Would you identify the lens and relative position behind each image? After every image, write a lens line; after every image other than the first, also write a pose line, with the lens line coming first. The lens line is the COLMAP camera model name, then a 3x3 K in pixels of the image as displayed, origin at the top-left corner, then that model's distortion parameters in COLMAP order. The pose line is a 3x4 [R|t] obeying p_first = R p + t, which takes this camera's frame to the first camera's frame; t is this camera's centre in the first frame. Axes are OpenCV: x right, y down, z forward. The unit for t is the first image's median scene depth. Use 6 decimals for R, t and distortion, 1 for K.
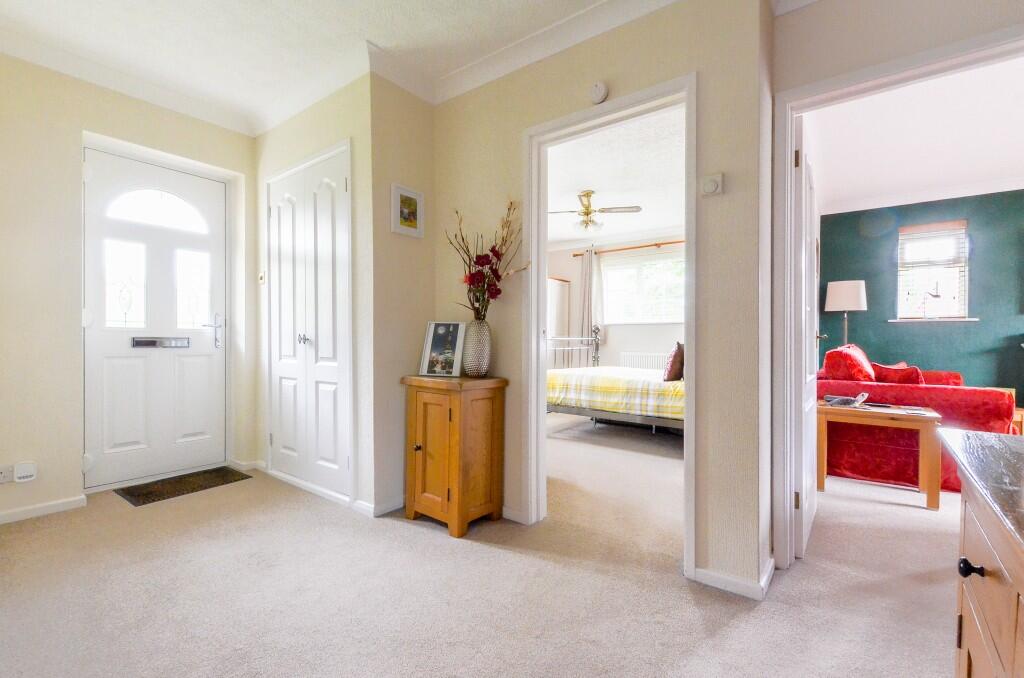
lens RADIAL K [[456.7, 0, 516.2], [0, 456.7, 338.2], [0, 0, 1]] dist [0.006973, -0.001290]
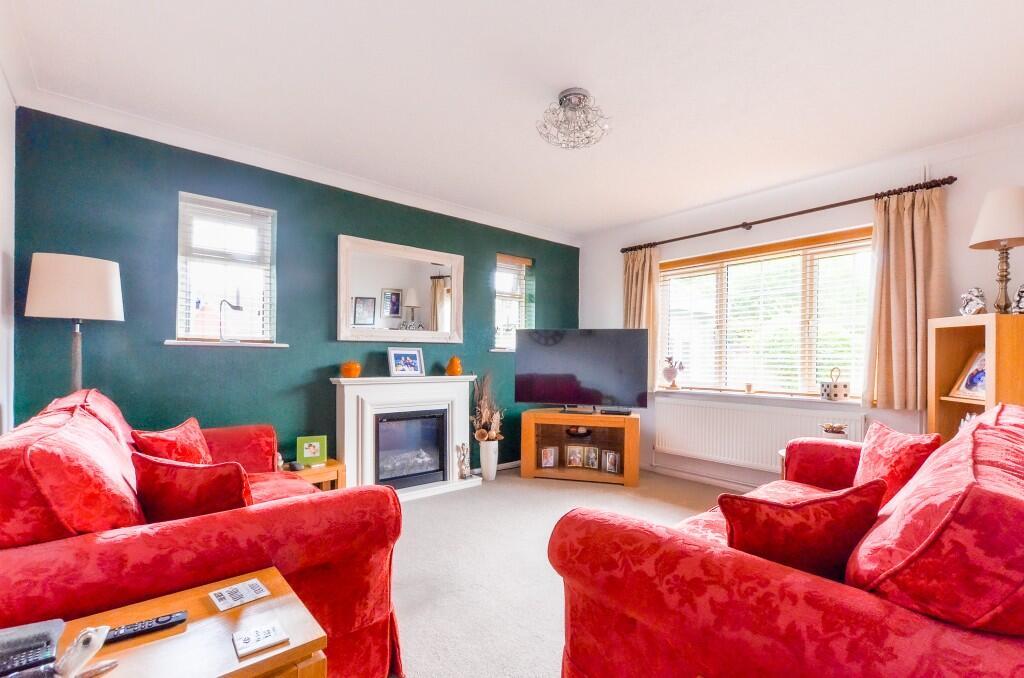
lens RADIAL K [[456.7, 0, 521.5], [0, 456.7, 361.7], [0, 0, 1]] dist [0.006973, -0.001290]
pose [[0.217874, -0.010451, 0.975921, 0.365536], [-0.005513, 0.999914, 0.011939, -0.024740], [-0.975961, -0.007982, 0.217798, 0.459794]]
